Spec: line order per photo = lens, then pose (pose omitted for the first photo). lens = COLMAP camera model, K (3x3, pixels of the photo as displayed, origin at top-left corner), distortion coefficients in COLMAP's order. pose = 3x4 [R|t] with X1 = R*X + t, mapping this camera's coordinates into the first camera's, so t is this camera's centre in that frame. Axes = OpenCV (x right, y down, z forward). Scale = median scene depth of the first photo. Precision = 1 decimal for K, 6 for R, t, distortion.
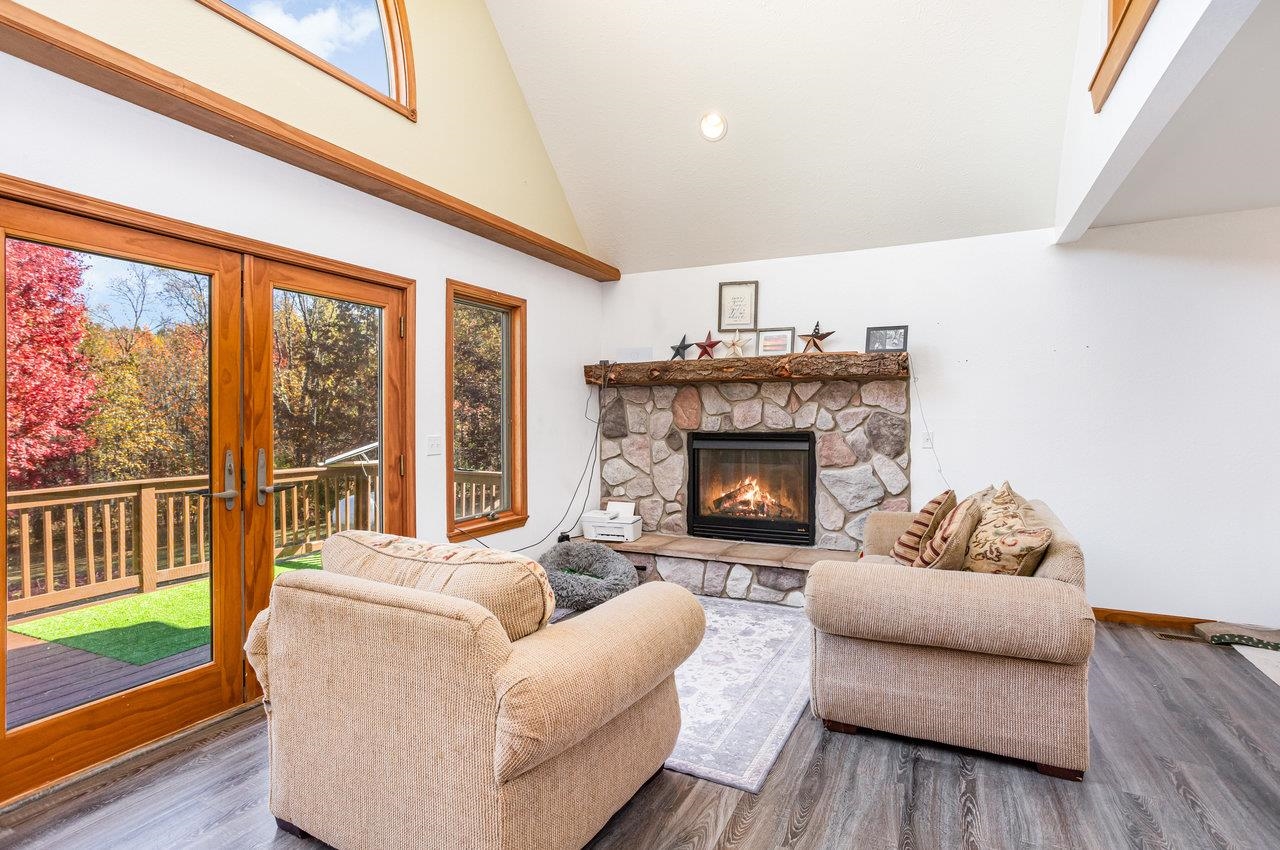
lens RADIAL K [[629.4, 0, 634.8], [0, 629.4, 422.2], [0, 0, 1]] dist [-0.058205, 0.036726]
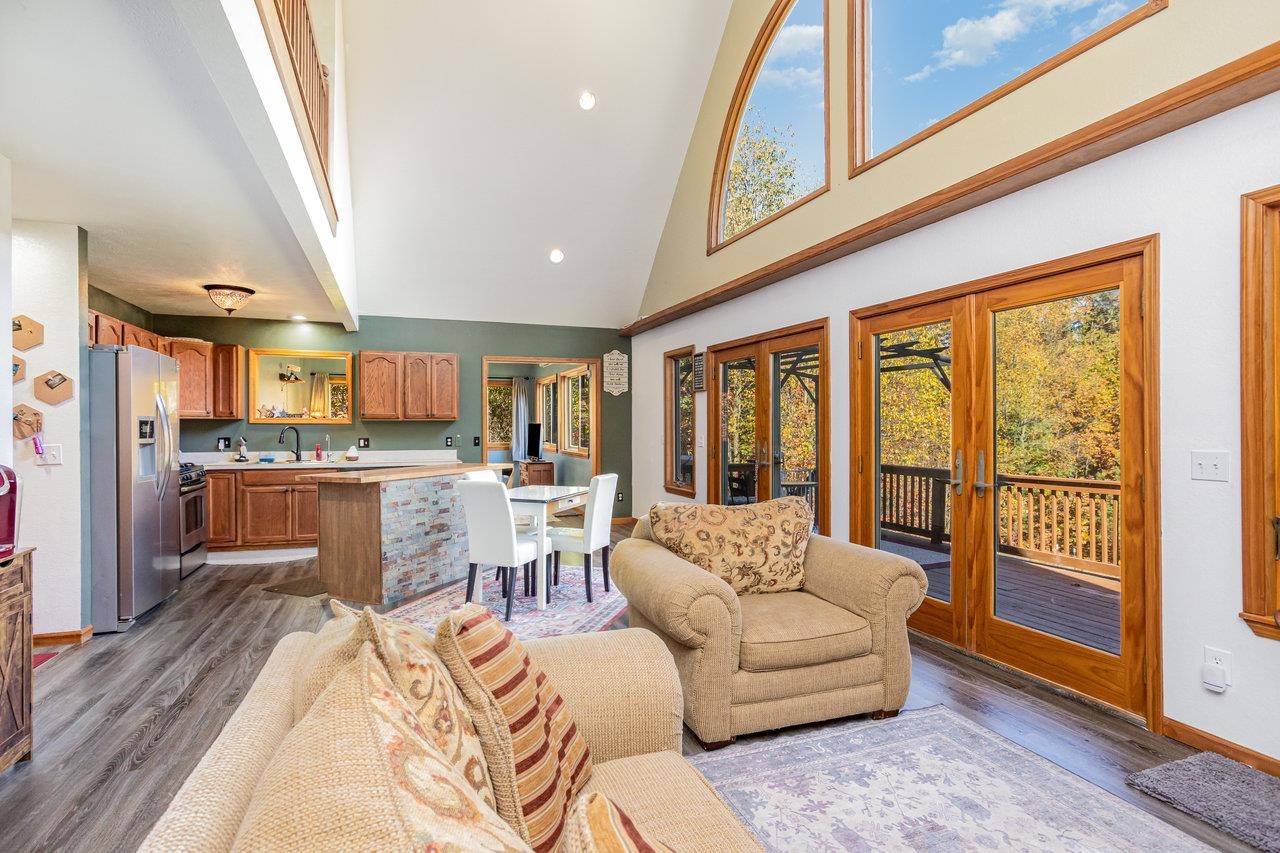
lens RADIAL K [[633.0, 0, 644.0], [0, 633.0, 434.0], [0, 0, 1]] dist [-0.066093, 0.039495]
pose [[-0.667813, 0.012544, -0.744223, 0.435061], [-0.002889, 0.999807, 0.019444, -0.006196], [0.744323, 0.015135, -0.667648, 0.777025]]
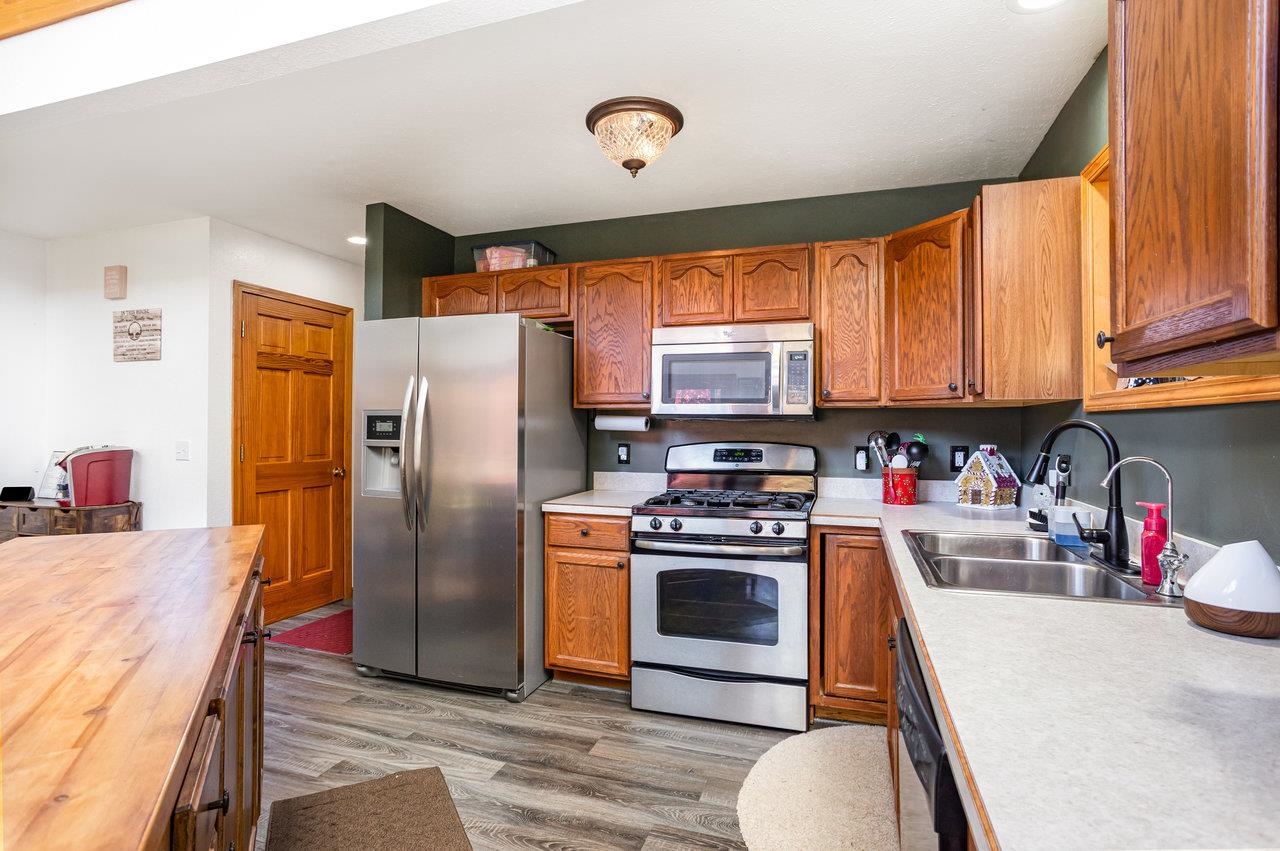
lens RADIAL K [[629.4, 0, 634.8], [0, 629.4, 422.7], [0, 0, 1]] dist [-0.058205, 0.036726]
pose [[-0.140375, 0.012416, 0.990021, -0.405277], [0.005582, 0.999915, -0.011749, 0.010123], [-0.990083, 0.003877, -0.140432, -0.459484]]
